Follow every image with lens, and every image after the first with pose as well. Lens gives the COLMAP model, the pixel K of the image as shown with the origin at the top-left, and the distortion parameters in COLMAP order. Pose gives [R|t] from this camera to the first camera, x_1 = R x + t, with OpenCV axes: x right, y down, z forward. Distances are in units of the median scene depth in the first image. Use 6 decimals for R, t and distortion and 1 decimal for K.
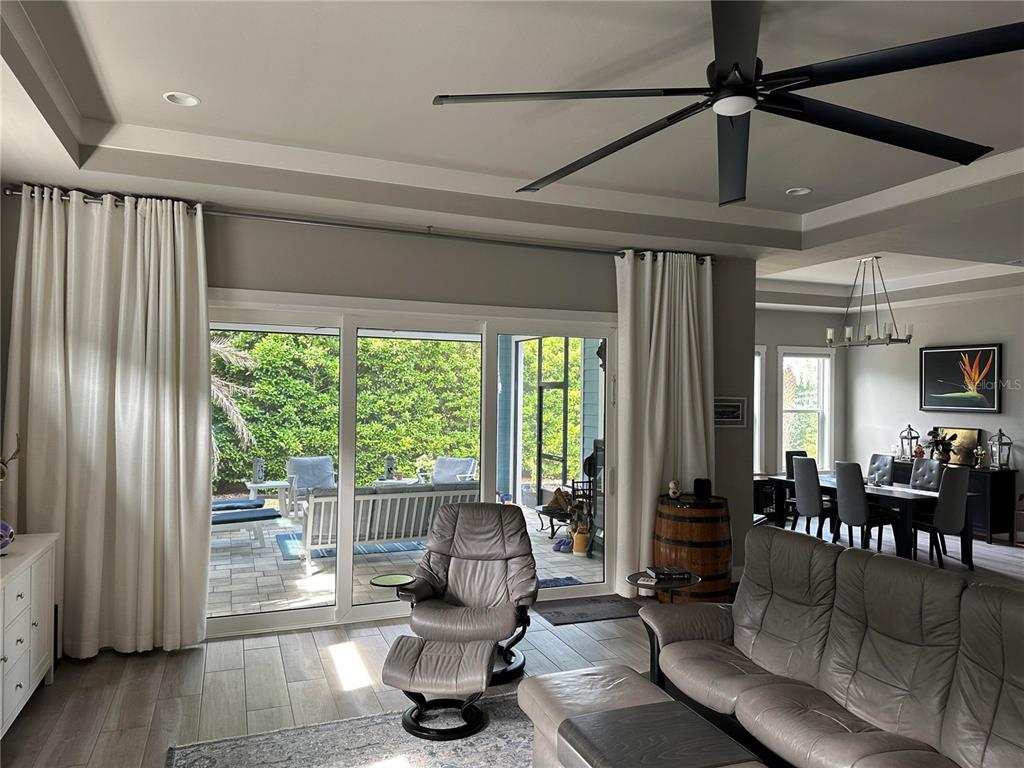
lens RADIAL K [[717.3, 0, 516.0], [0, 717.3, 388.4], [0, 0, 1]] dist [0.061462, -0.075878]
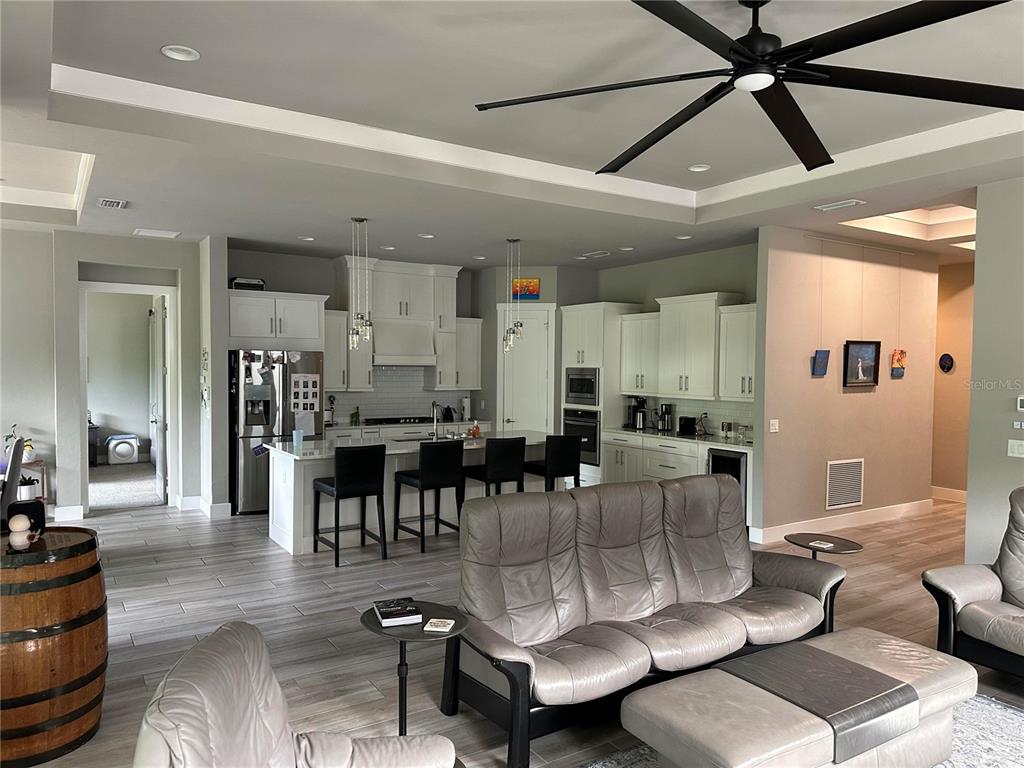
lens RADIAL K [[717.0, 0, 512.0], [0, 717.0, 384.0], [0, 0, 1]] dist [0.123936, -0.167806]
pose [[-0.193799, -0.037860, 0.980310, -0.259132], [-0.016529, 0.999239, 0.035323, 0.010448], [-0.980902, -0.009358, -0.194277, 0.582746]]
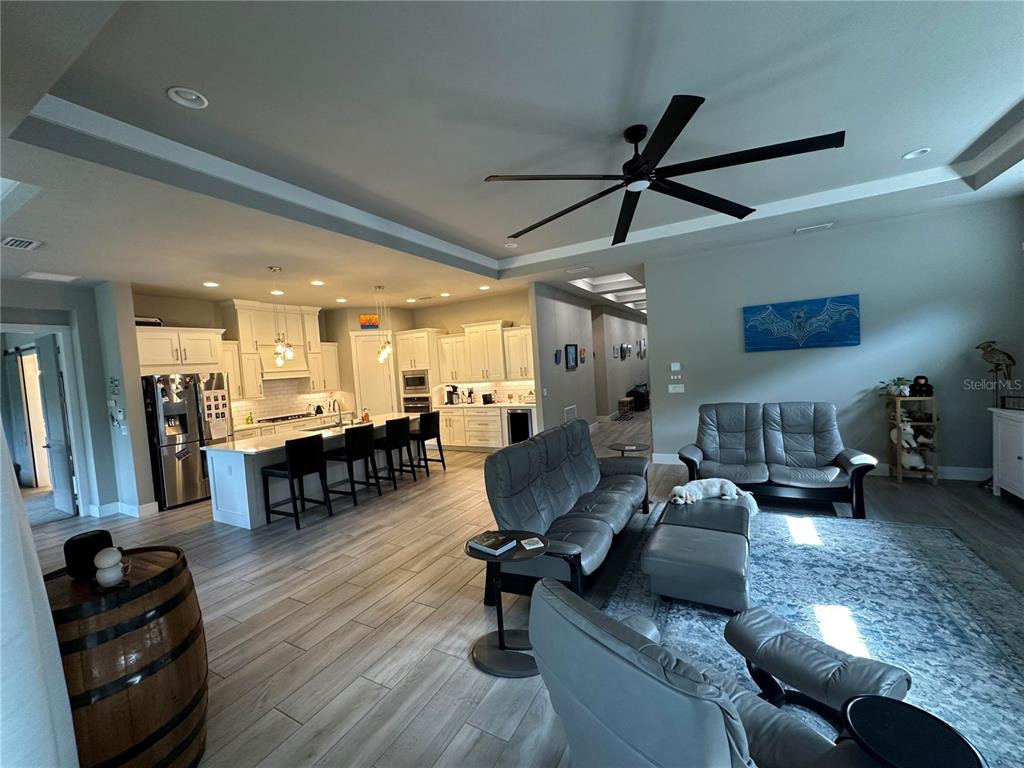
lens RADIAL K [[412.0, 0, 512.6], [0, 412.0, 384.8], [0, 0, 1]] dist [-0.002854, 0.000196]
pose [[-0.633824, -0.005941, 0.773455, -0.116036], [0.056446, 0.996949, 0.053914, 0.017798], [-0.771415, 0.077830, -0.631555, 0.727573]]
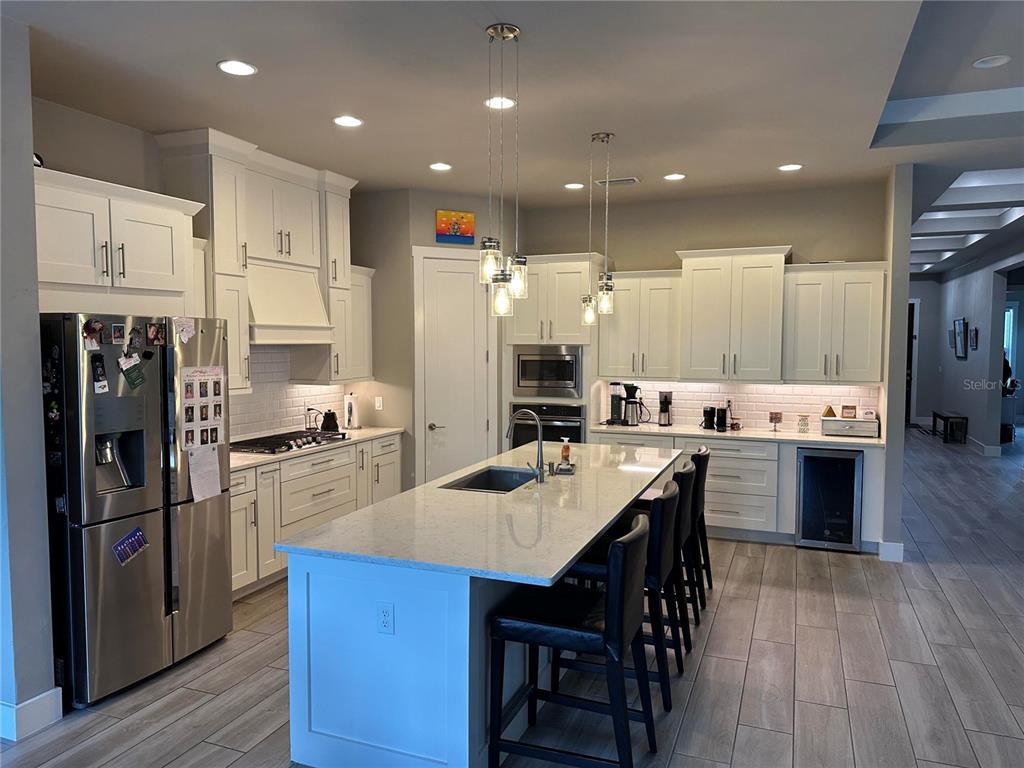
lens RADIAL K [[717.3, 0, 516.0], [0, 717.3, 388.4], [0, 0, 1]] dist [0.061462, -0.075878]
pose [[-0.724549, -0.058903, 0.686701, 0.334553], [-0.013158, 0.997342, 0.071666, 0.014601], [-0.689097, 0.042891, -0.723399, 0.879459]]
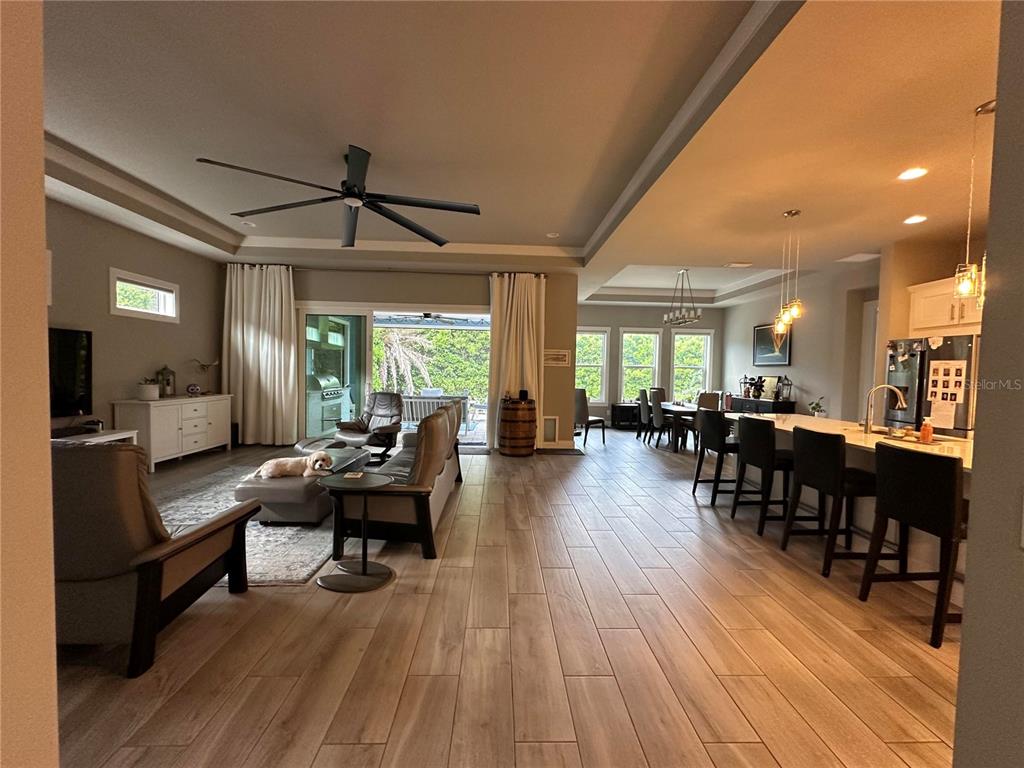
lens RADIAL K [[412.0, 0, 512.6], [0, 412.0, 384.8], [0, 0, 1]] dist [-0.002854, 0.000196]
pose [[0.940317, 0.021173, -0.339640, 0.466695], [-0.009190, 0.999278, 0.036853, 0.054811], [0.340175, -0.031533, 0.939833, -0.034932]]
